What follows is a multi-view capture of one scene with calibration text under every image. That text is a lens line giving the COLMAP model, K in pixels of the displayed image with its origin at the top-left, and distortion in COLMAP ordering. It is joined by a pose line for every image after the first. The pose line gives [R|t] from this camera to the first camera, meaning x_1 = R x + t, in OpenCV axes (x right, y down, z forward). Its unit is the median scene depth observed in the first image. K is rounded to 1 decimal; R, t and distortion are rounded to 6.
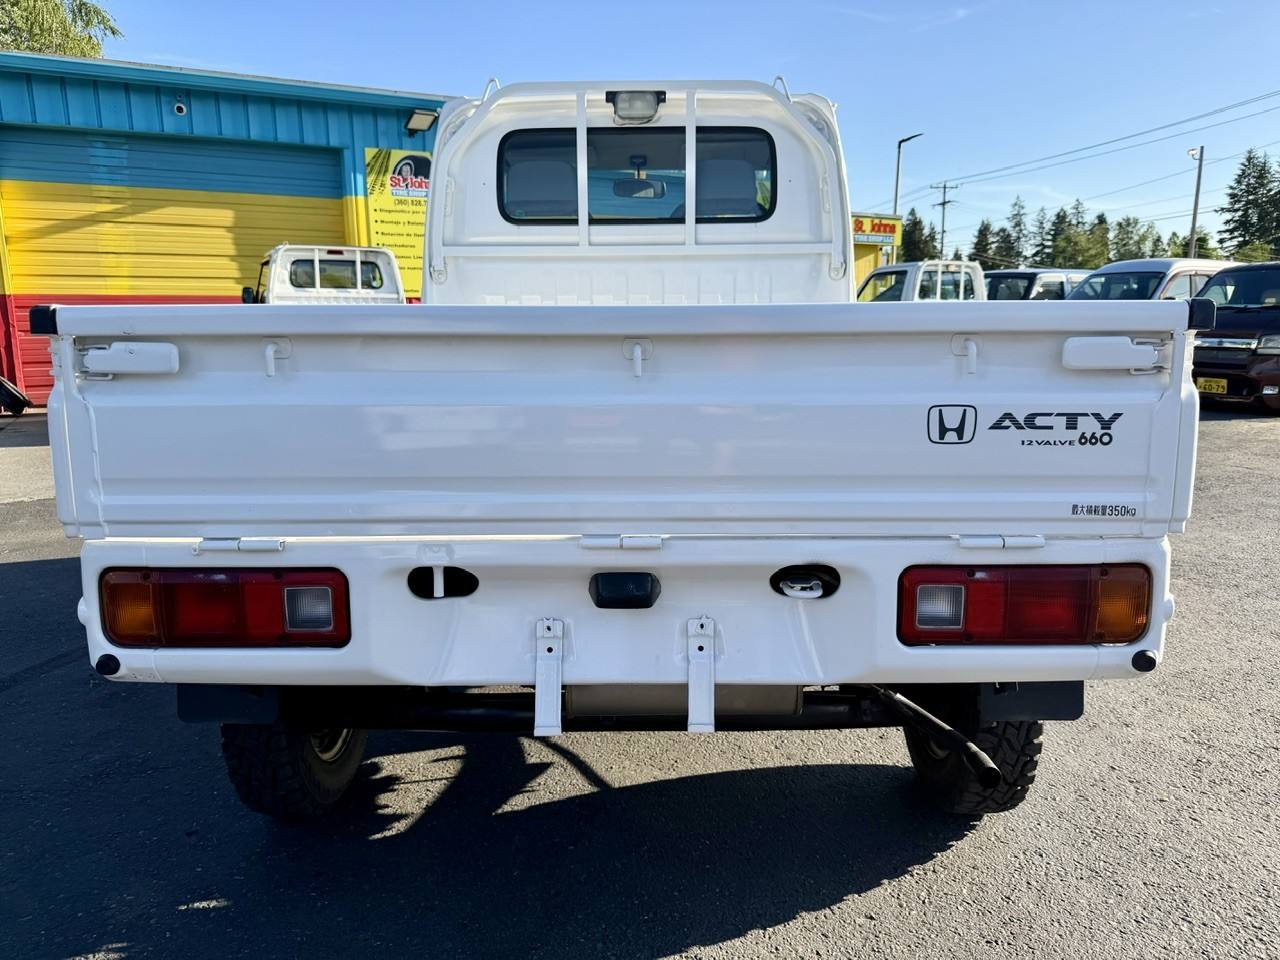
lens RADIAL K [[902.6, 0, 681.7], [0, 902.6, 485.8], [0, 0, 1]] dist [0.010343, -0.000044]
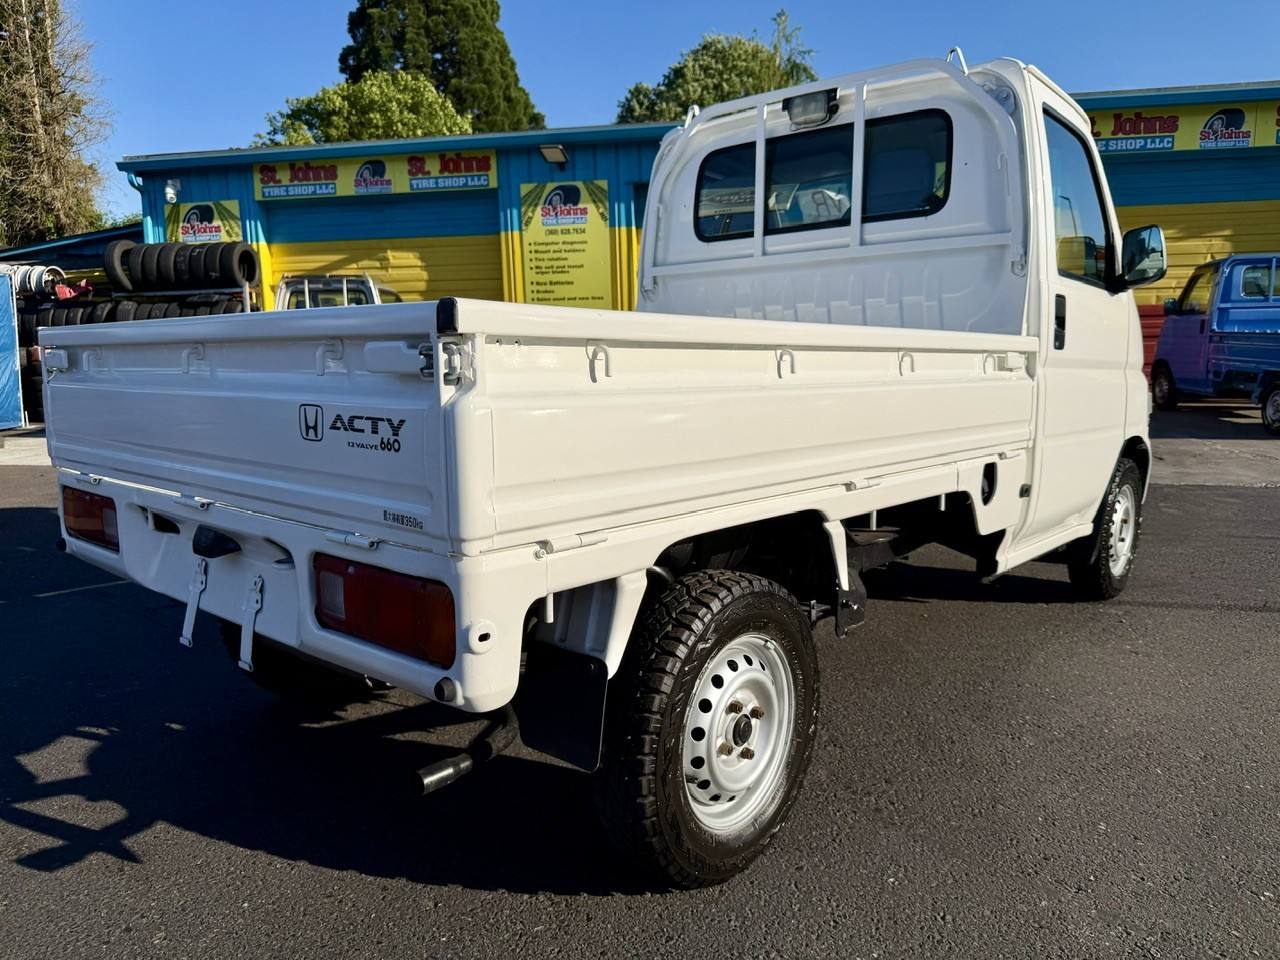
lens RADIAL K [[914.3, 0, 640.0], [0, 914.3, 480.0], [0, 0, 1]] dist [0.008870, -0.000895]
pose [[0.759672, 0.088373, -0.644274, 1.244461], [-0.102323, 0.994626, 0.015779, -0.054512], [0.642206, 0.053938, 0.764632, 0.396235]]
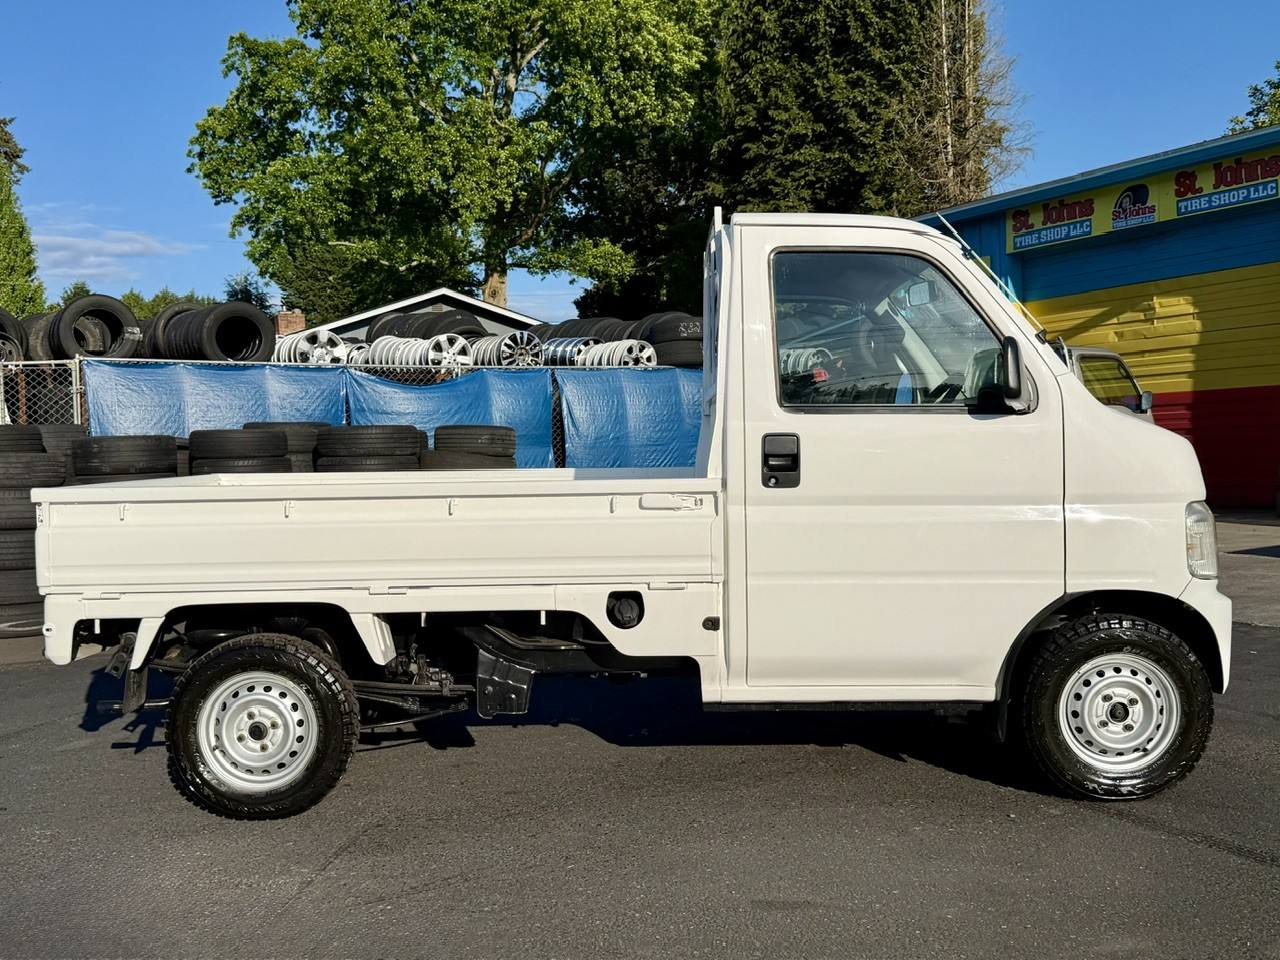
lens RADIAL K [[1341.6, 0, 679.9], [0, 1341.6, 476.3], [0, 0, 1]] dist [0.008310, -0.000557]
pose [[0.023279, 0.033757, -0.999159, 3.597445], [-0.130643, 0.990962, 0.030436, -0.490435], [0.991156, 0.129824, 0.027479, 2.239632]]
